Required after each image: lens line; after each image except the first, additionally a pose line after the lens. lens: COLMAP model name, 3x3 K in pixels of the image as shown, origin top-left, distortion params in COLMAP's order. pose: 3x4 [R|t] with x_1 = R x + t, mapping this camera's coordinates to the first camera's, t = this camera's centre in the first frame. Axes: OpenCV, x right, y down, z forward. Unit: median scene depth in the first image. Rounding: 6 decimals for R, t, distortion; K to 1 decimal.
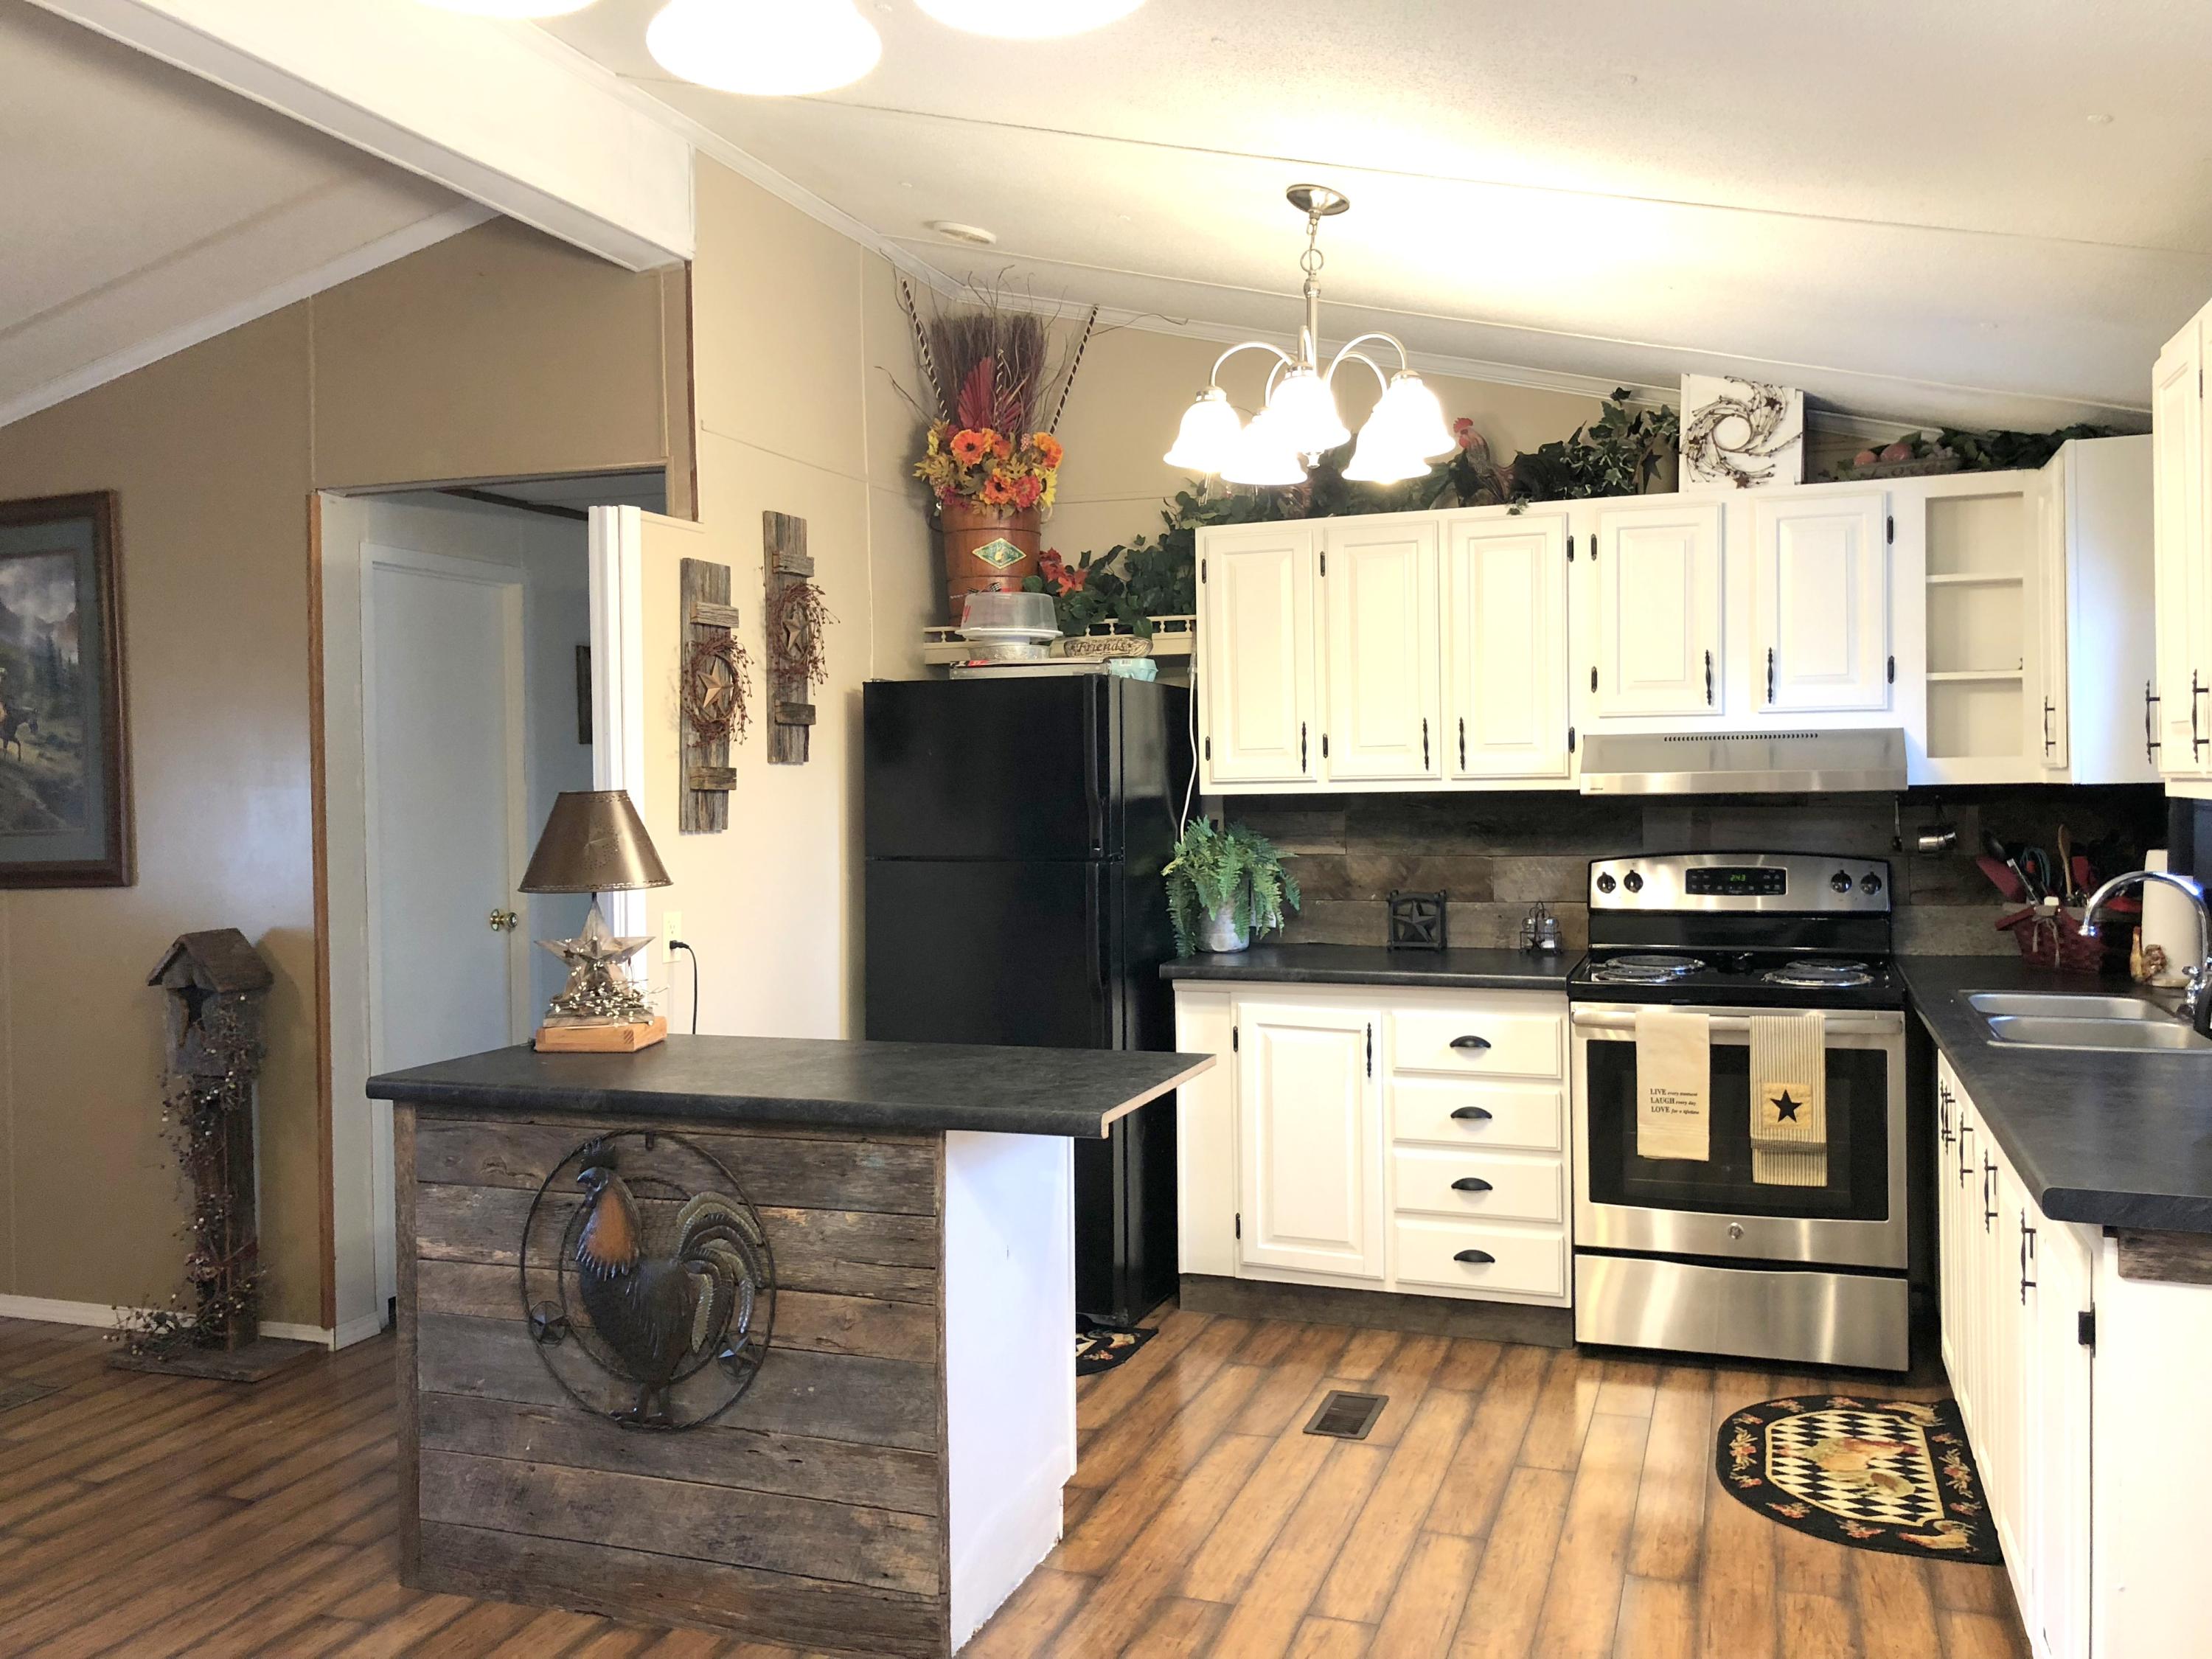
lens RADIAL K [[1811.9, 0, 1101.3], [0, 1811.9, 799.4], [0, 0, 1]] dist [0.013264, 0.002726]
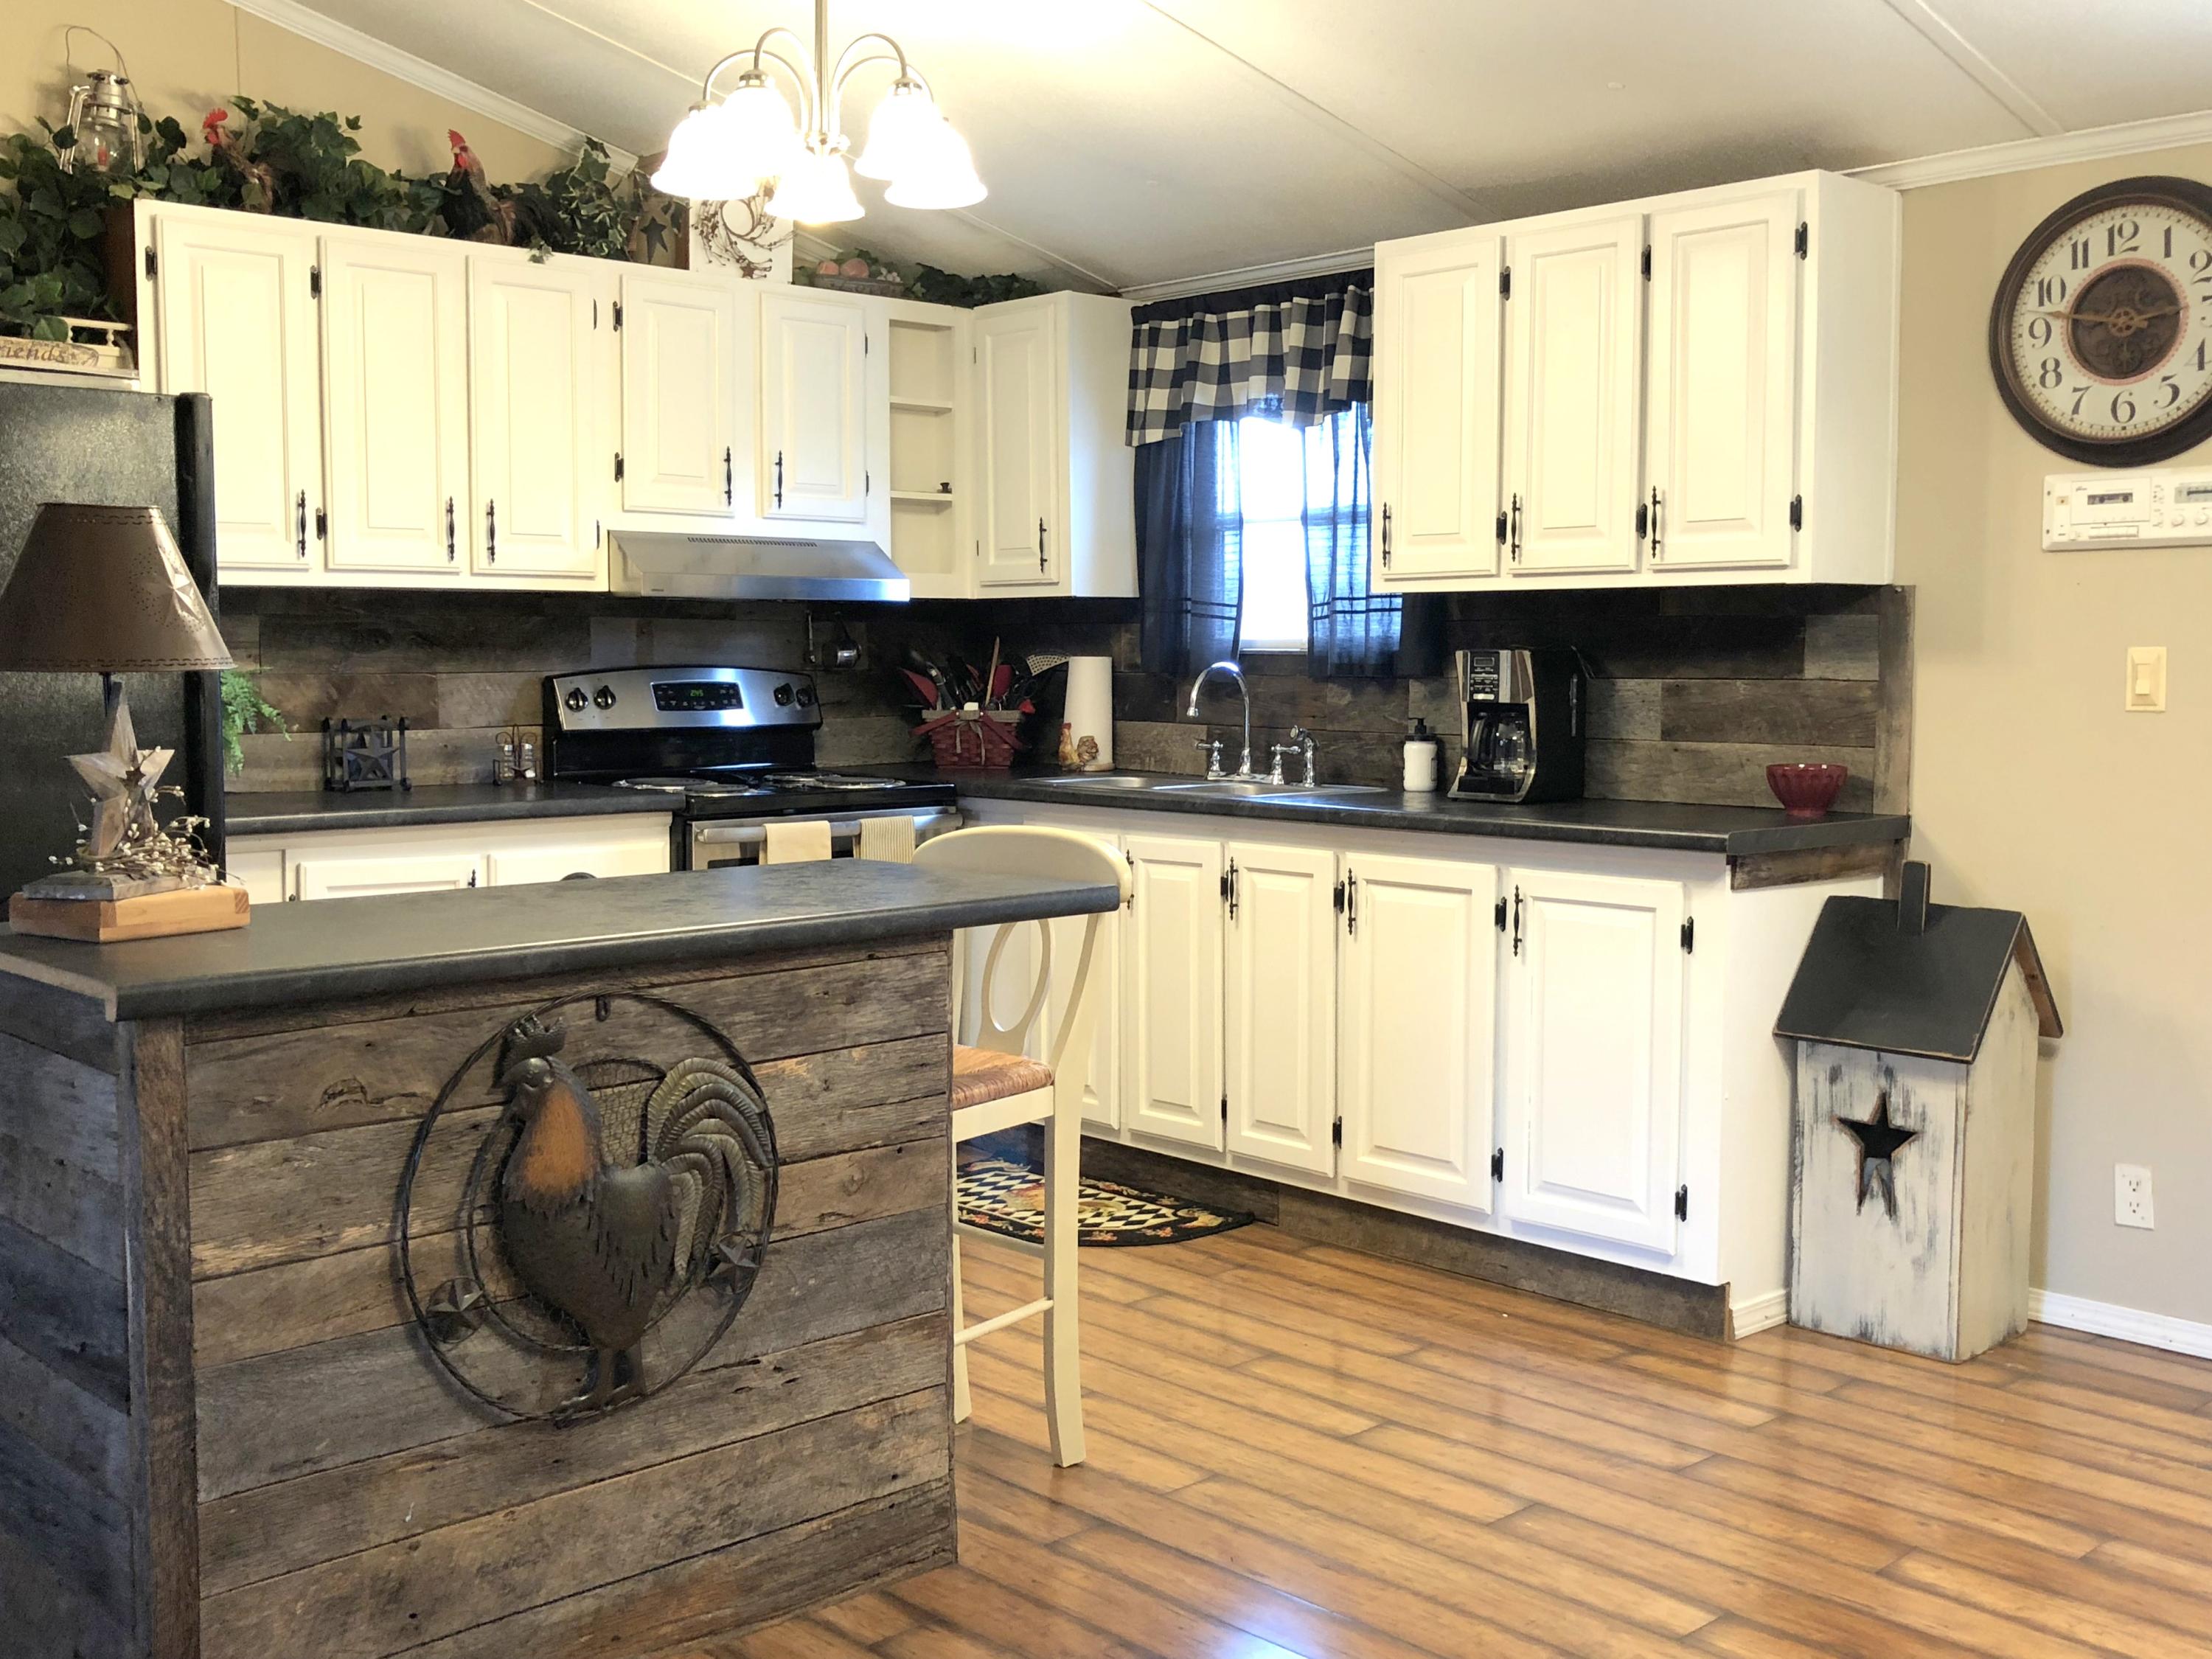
lens RADIAL K [[2252.4, 0, 1096.9], [0, 2252.4, 805.0], [0, 0, 1]] dist [0.132518, -0.315920]
pose [[0.452899, -0.046080, 0.890370, -0.649851], [0.003571, 0.998749, 0.049872, 0.046407], [-0.891555, -0.019408, 0.452497, 0.299892]]
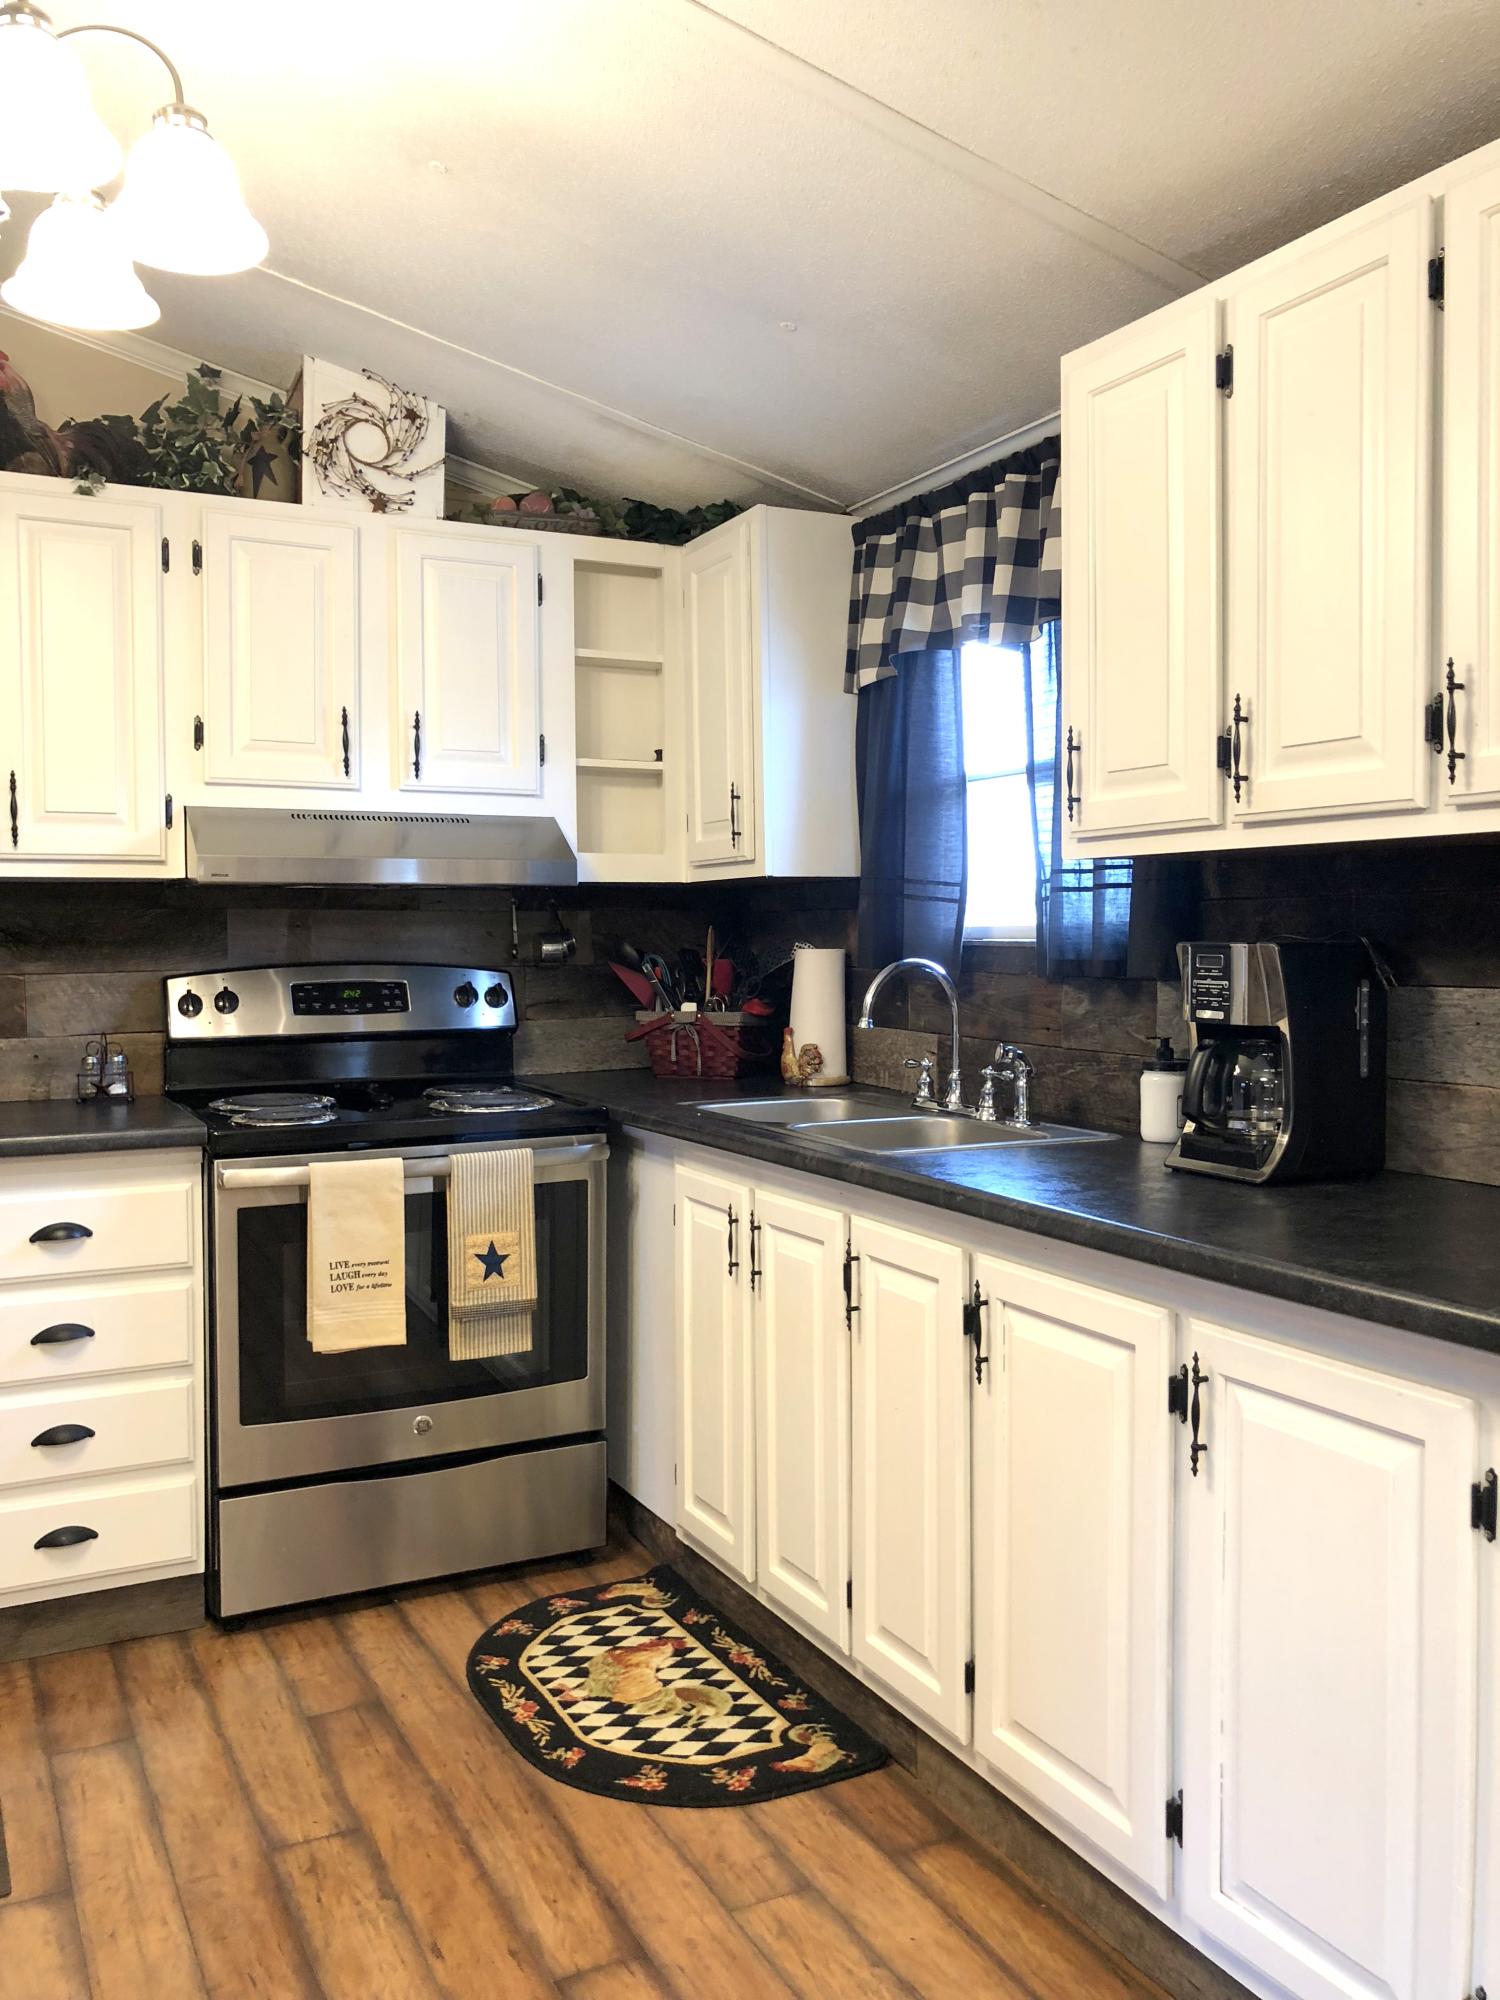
lens RADIAL K [[1641.1, 0, 753.5], [0, 1641.1, 984.8], [0, 0, 1]] dist [0.048037, -0.098851]
pose [[0.680707, -0.011539, 0.732465, -0.079443], [0.004838, 0.999925, 0.011257, 0.033760], [-0.732540, -0.004119, 0.680712, 0.380196]]
